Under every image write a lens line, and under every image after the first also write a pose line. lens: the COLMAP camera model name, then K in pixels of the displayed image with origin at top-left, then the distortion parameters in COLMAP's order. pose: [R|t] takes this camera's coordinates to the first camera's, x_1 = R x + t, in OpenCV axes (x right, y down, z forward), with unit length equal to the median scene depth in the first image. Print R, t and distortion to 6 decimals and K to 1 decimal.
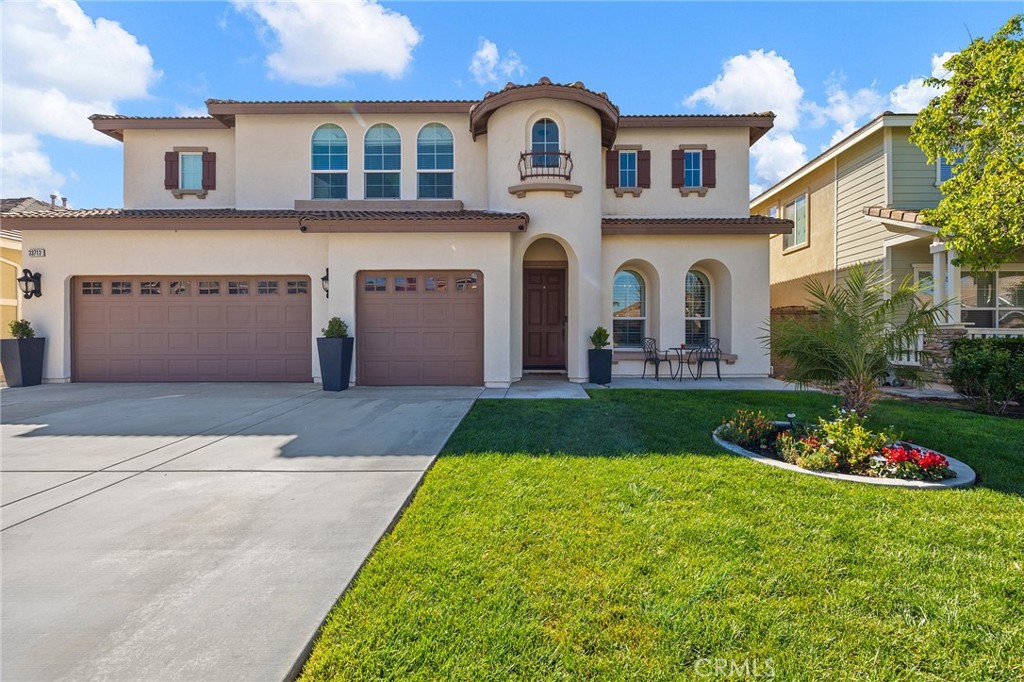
lens RADIAL K [[433.5, 0, 512.0], [0, 433.5, 341.0], [0, 0, 1]] dist [0.002439, 0.000676]
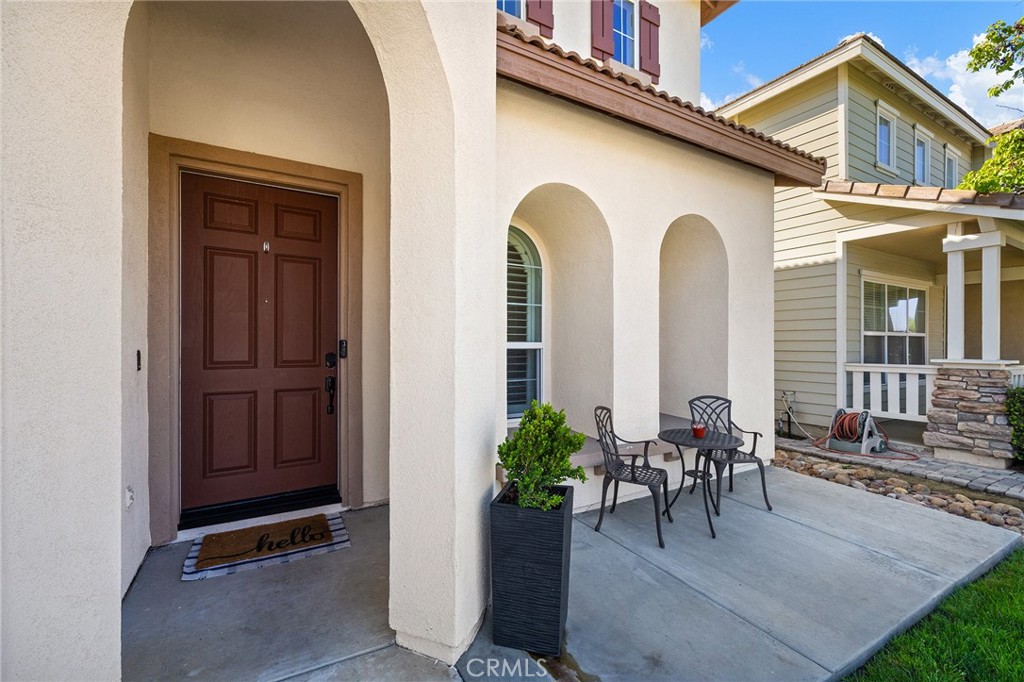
lens RADIAL K [[443.2, 0, 532.6], [0, 443.2, 339.0], [0, 0, 1]] dist [0.037223, -0.000093]
pose [[0.818888, 0.000613, 0.573954, 0.050755], [0.004084, 0.999968, -0.006894, -0.059803], [-0.573939, 0.007989, 0.818859, 0.697600]]
